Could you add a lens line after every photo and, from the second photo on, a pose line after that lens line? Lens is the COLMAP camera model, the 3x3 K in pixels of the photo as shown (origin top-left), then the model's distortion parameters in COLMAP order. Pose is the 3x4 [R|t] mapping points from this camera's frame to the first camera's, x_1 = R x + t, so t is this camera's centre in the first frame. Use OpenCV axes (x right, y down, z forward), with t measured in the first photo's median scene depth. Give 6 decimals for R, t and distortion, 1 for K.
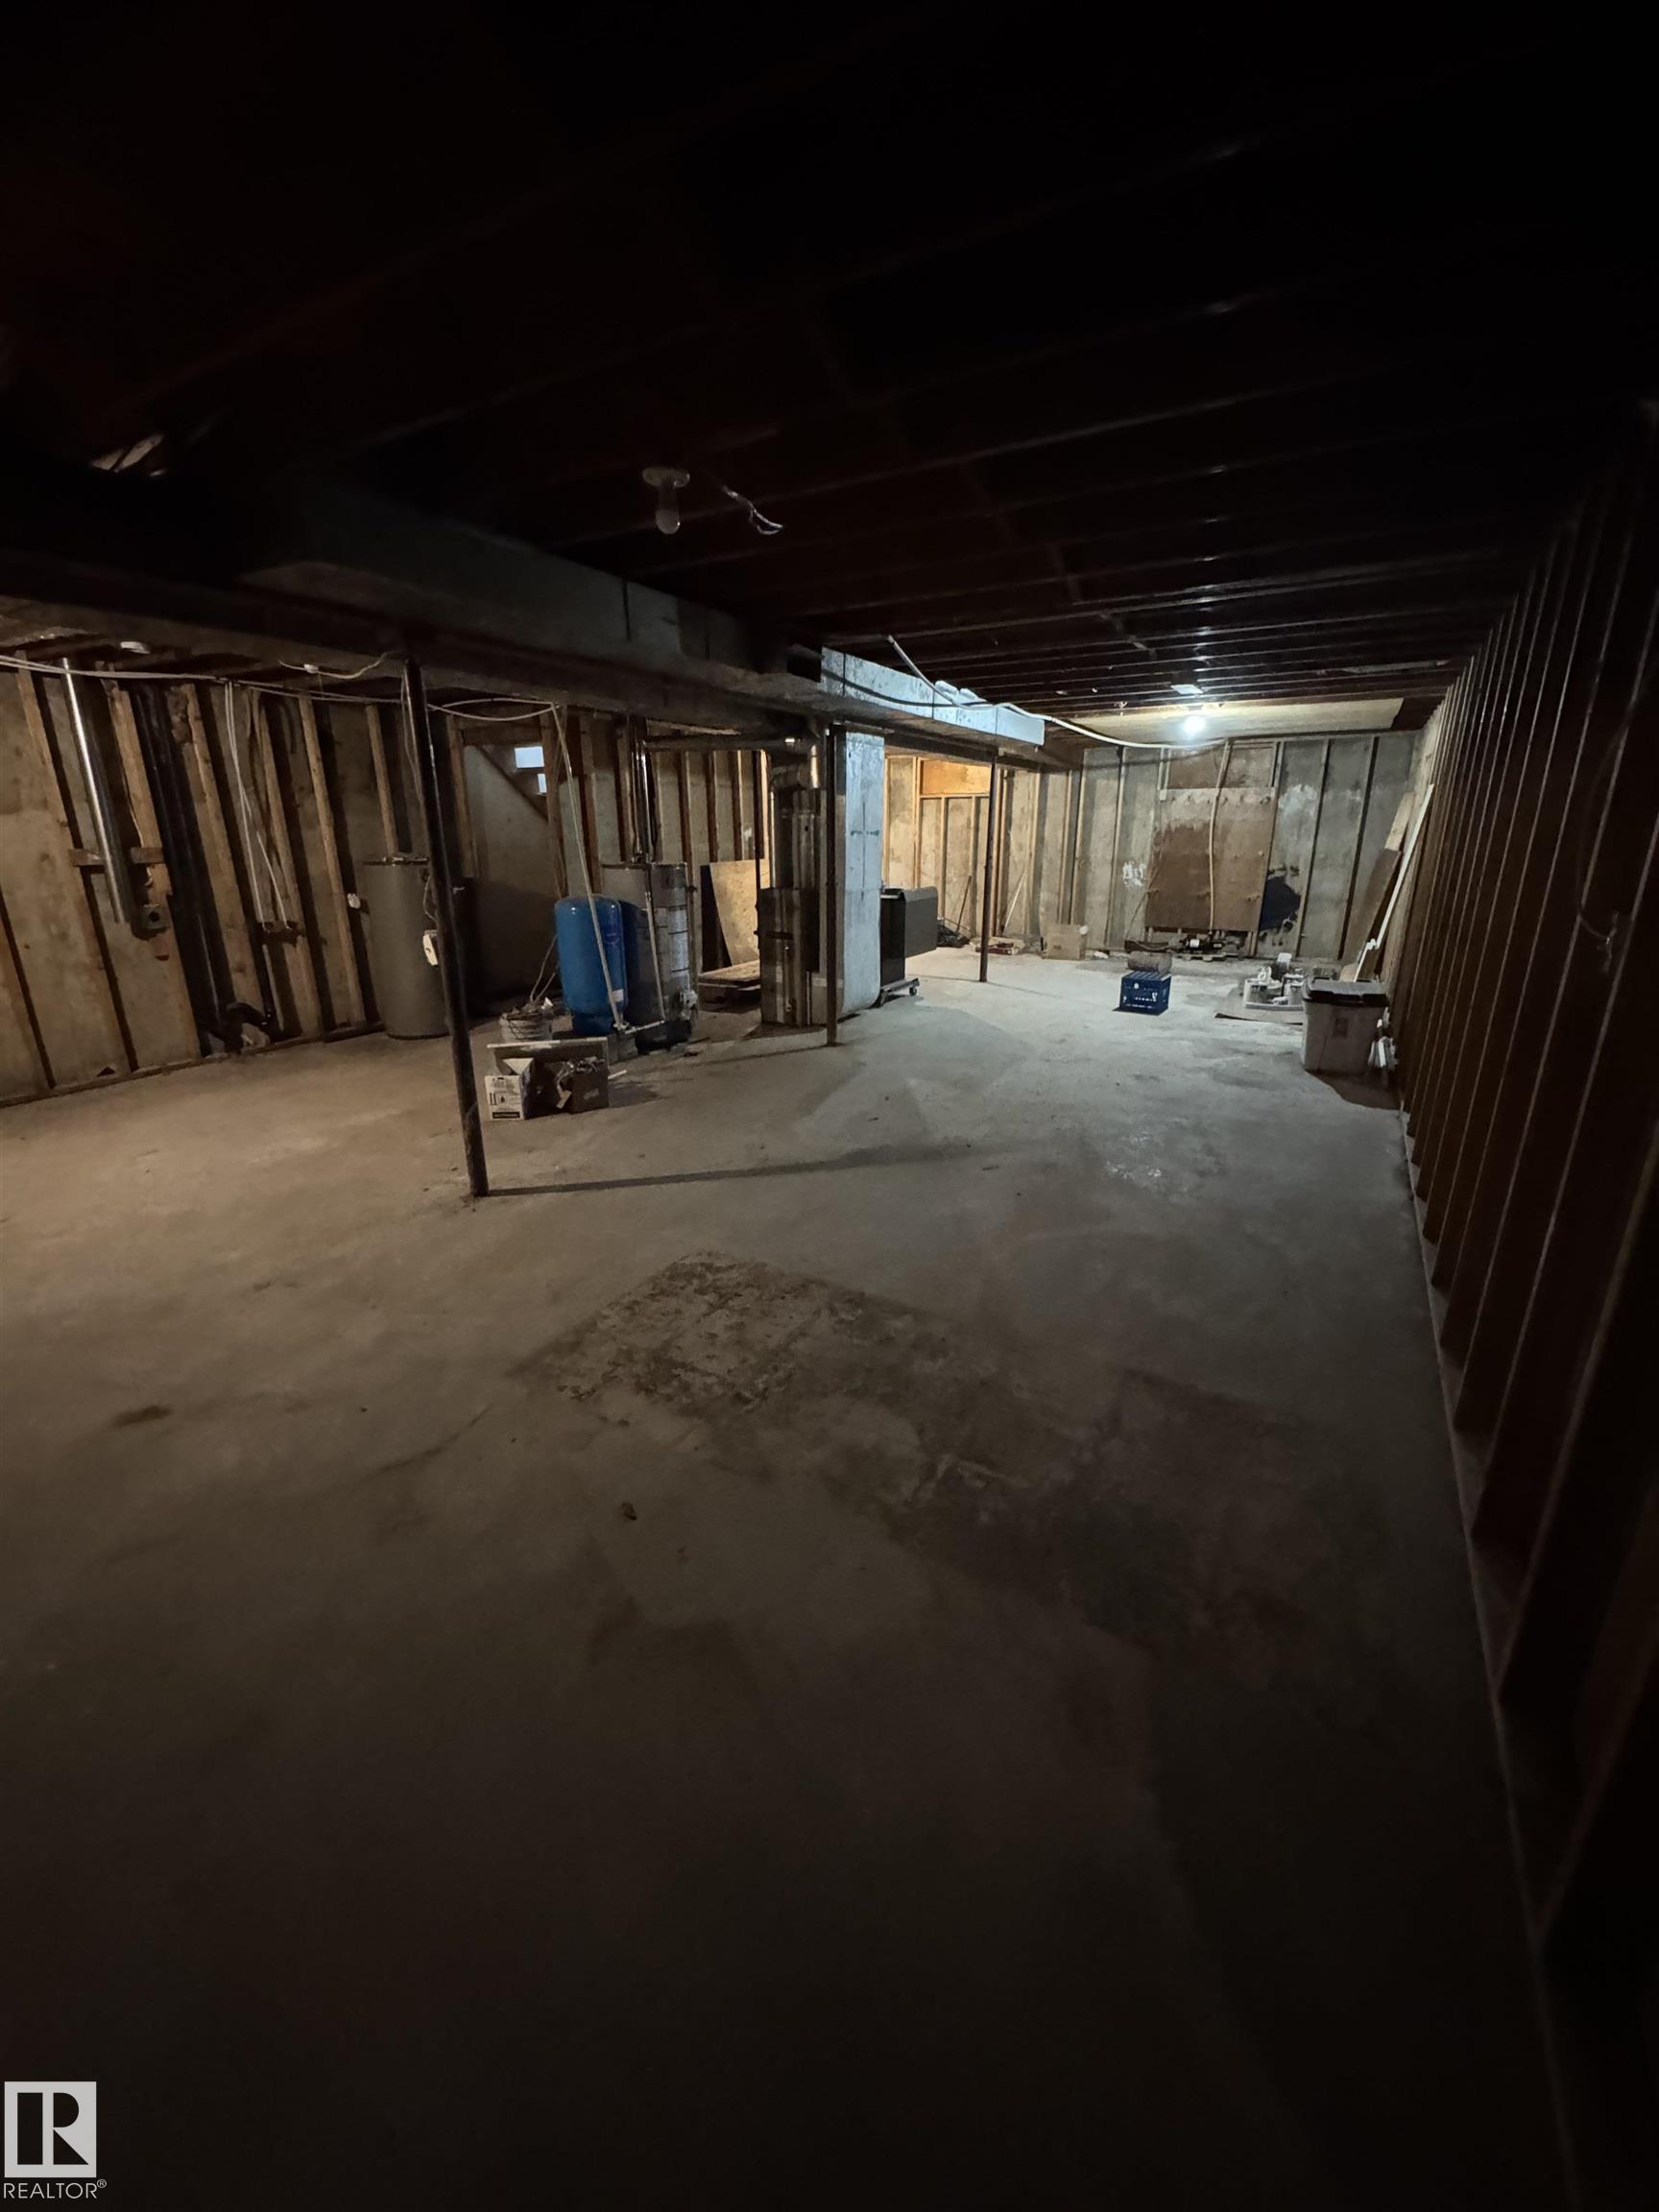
lens RADIAL K [[881.7, 0, 829.5], [0, 881.7, 1106.0], [0, 0, 1]] dist [-0.000972, -0.000537]
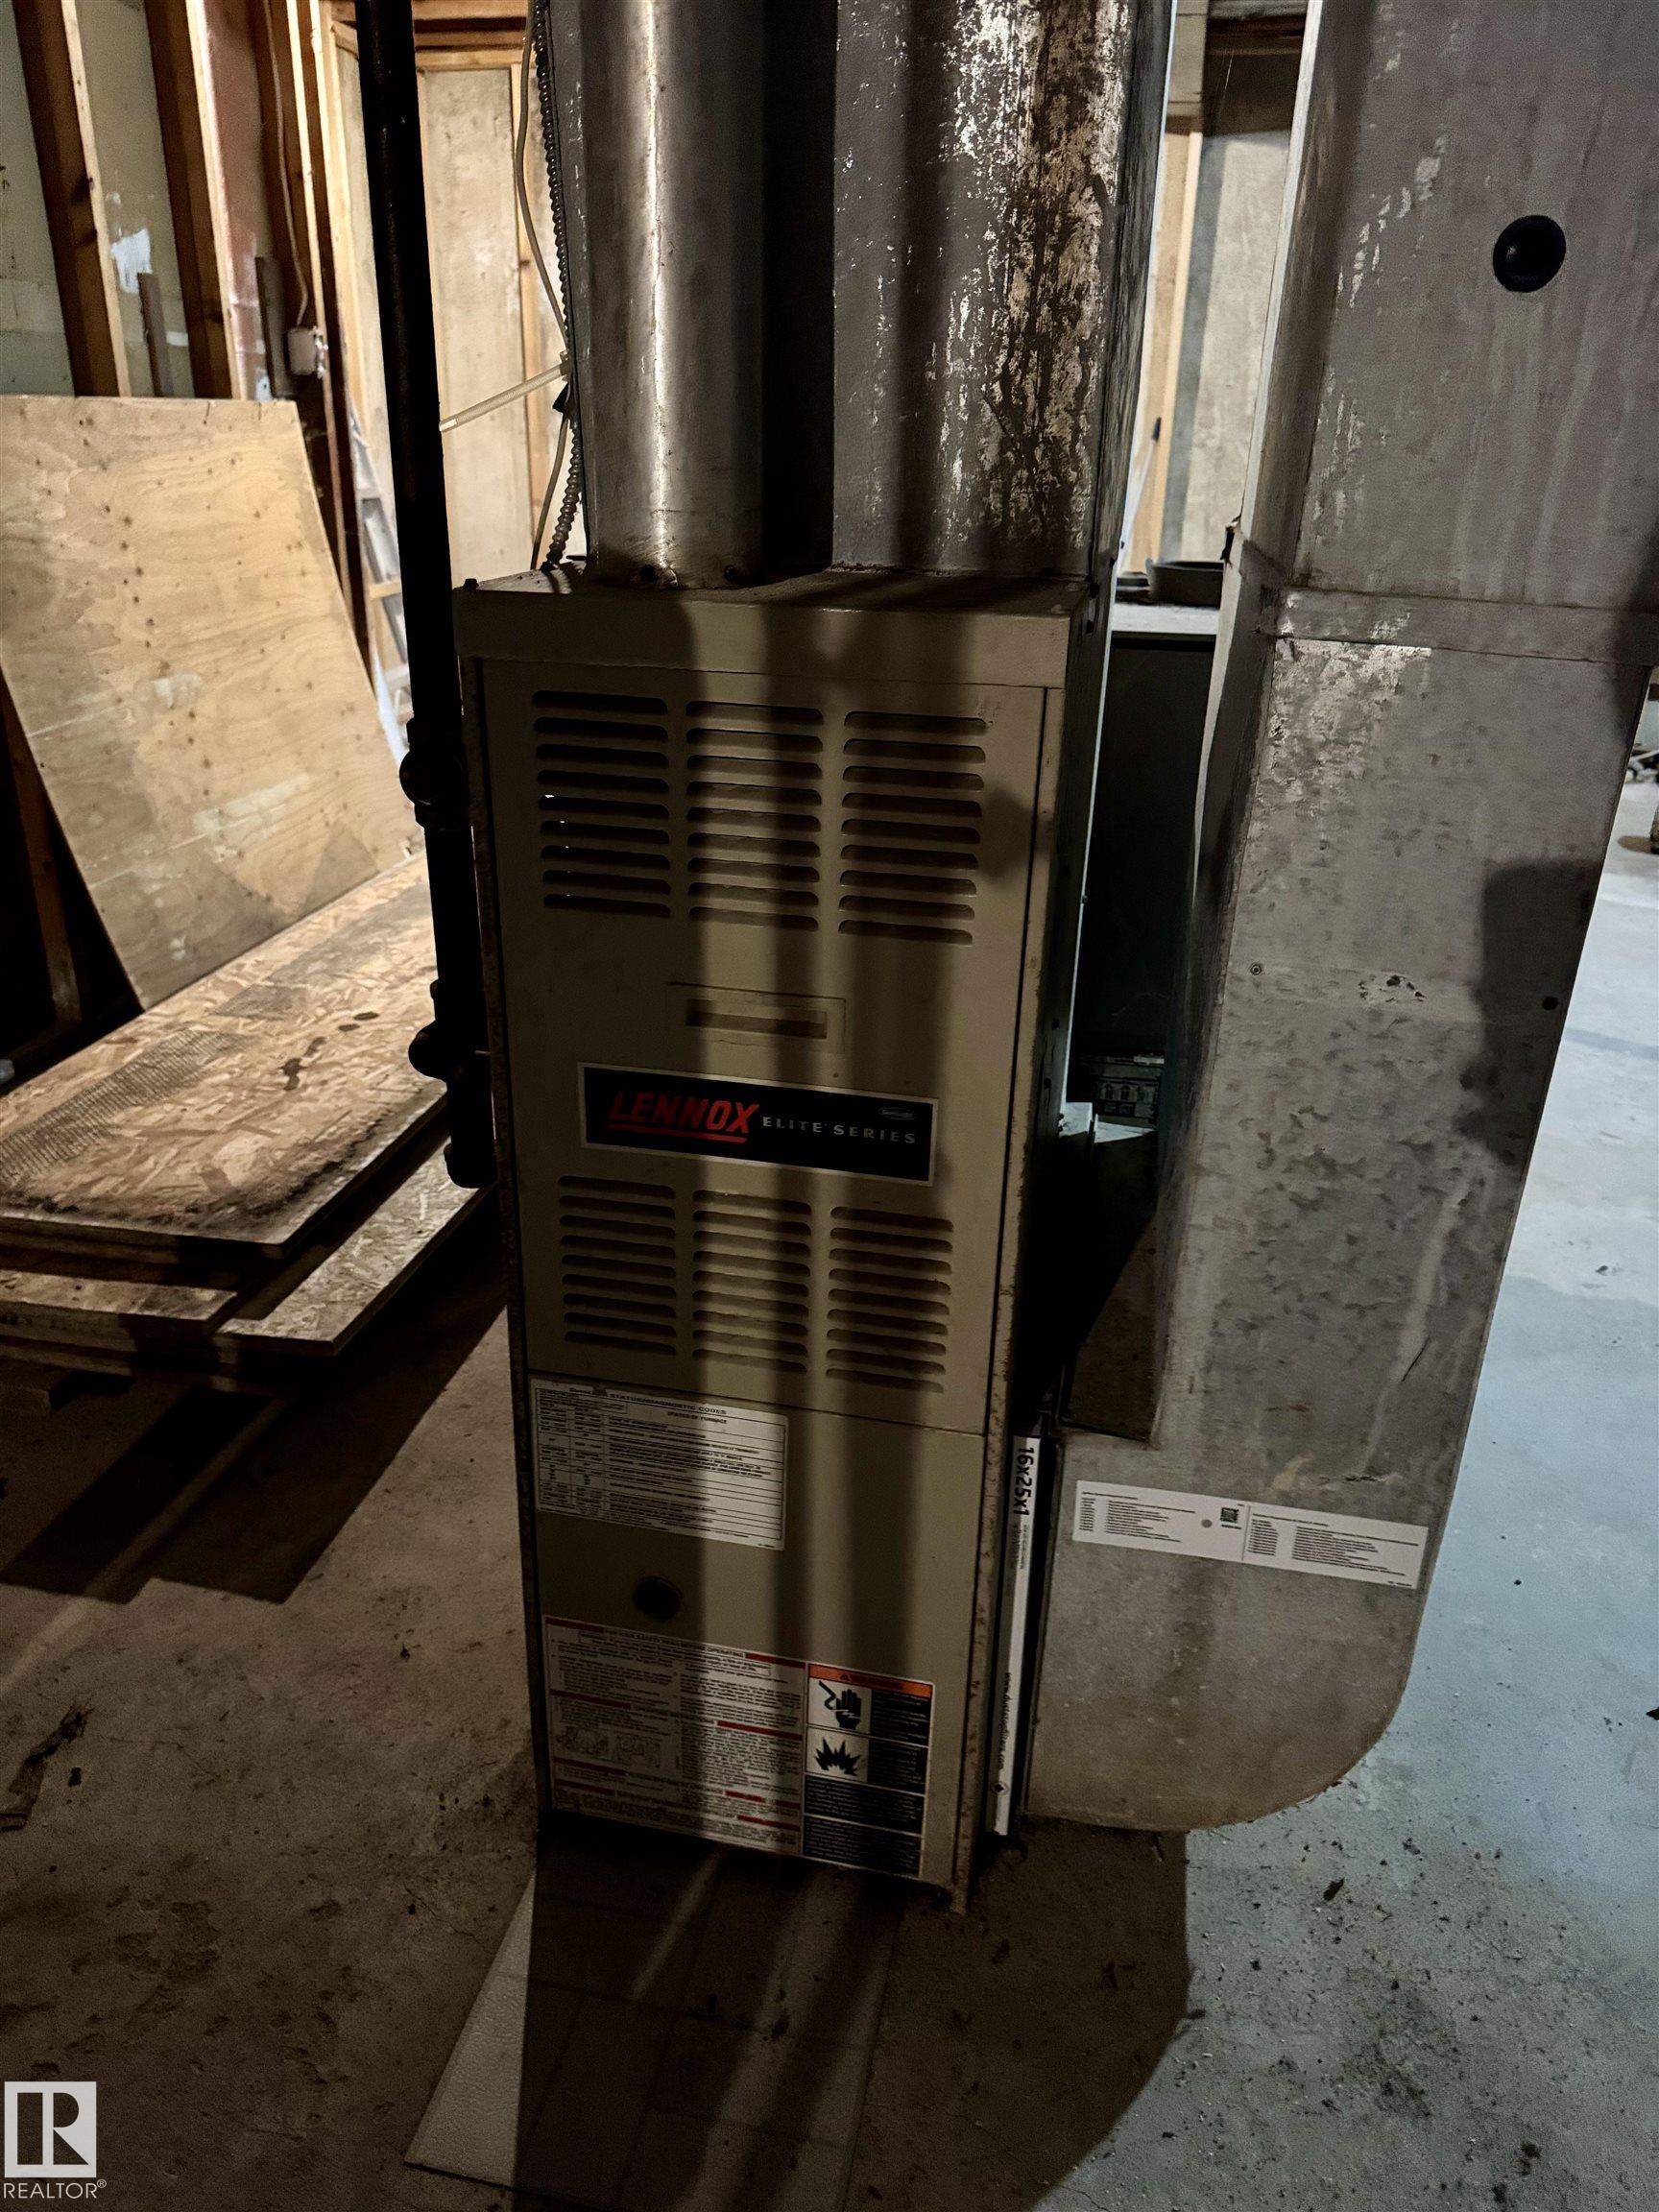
lens RADIAL K [[1584.1, 0, 829.5], [0, 1584.1, 1106.0], [0, 0, 1]] dist [0.001672, 0.000150]
pose [[0.949182, -0.100407, 0.298281, -0.097333], [0.069663, 0.991264, 0.111998, -0.212718], [-0.306921, -0.085528, 0.947884, 0.846859]]
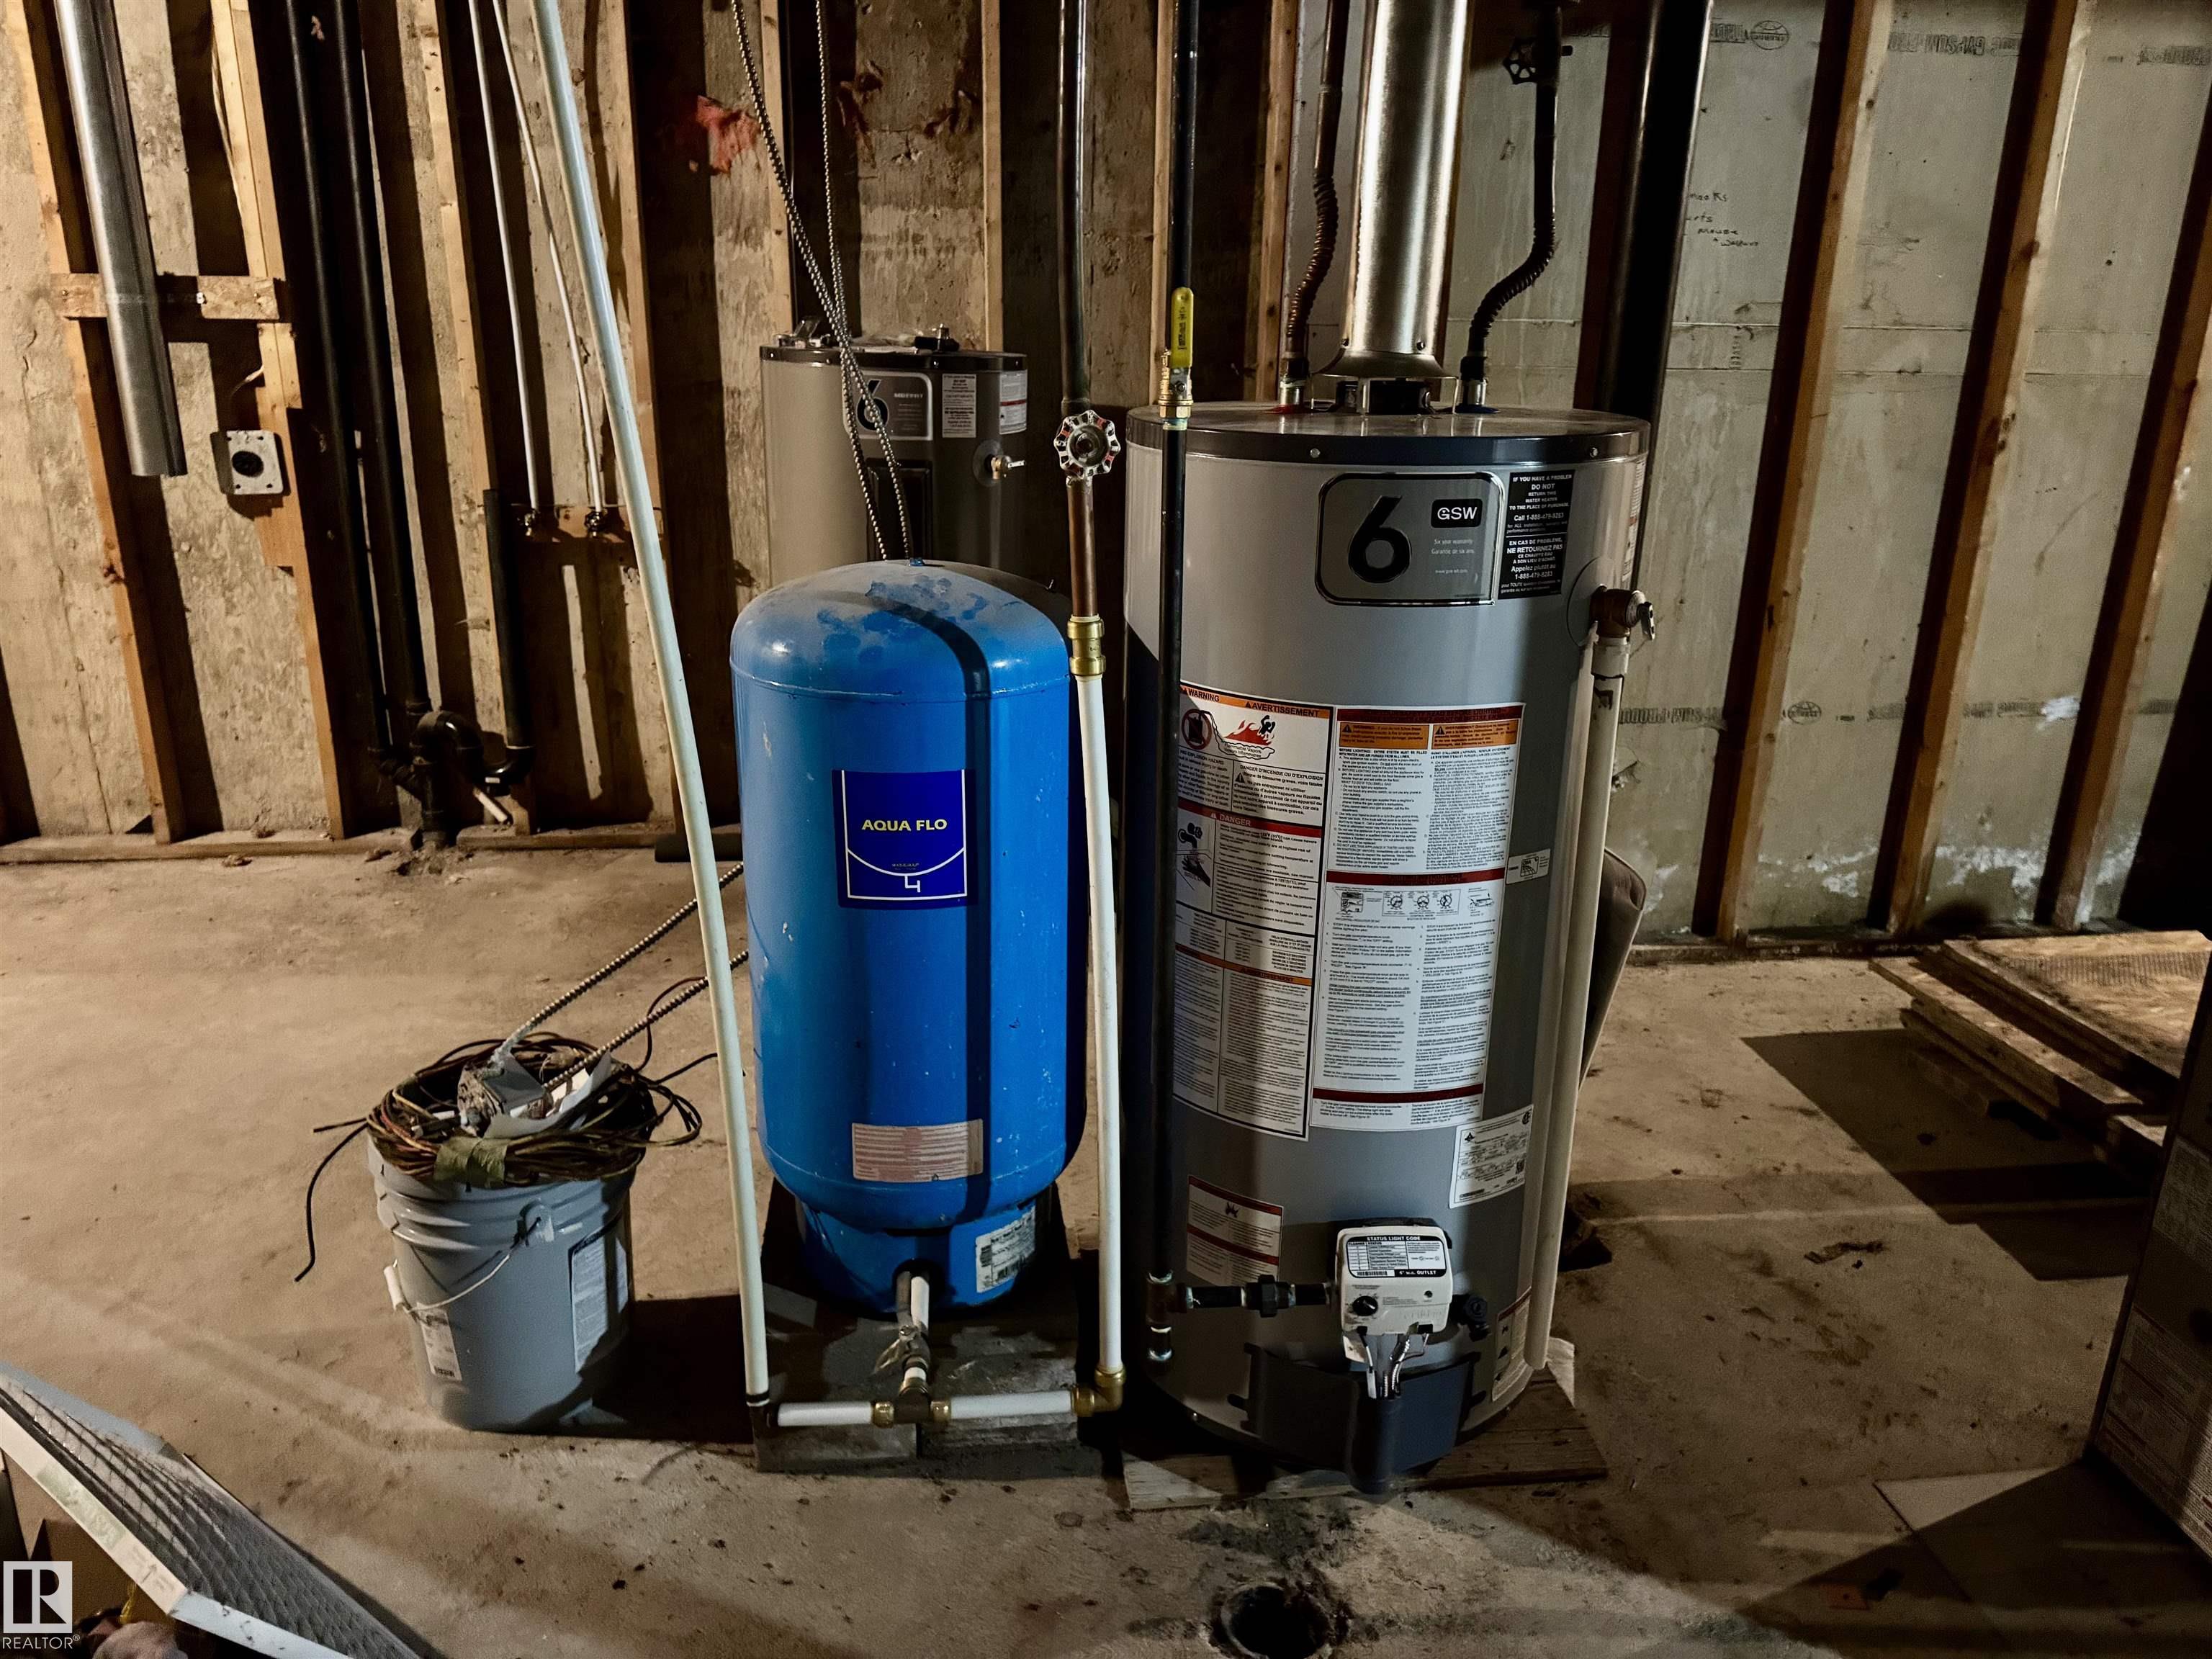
lens RADIAL K [[1584.1, 0, 1100.2], [0, 1584.1, 825.1], [0, 0, 1]] dist [0.001672, 0.000150]
pose [[0.609439, 0.263220, -0.747863, -0.001007], [-0.258428, 0.957714, 0.126485, -0.202721], [0.749532, 0.116184, 0.651692, 0.697476]]
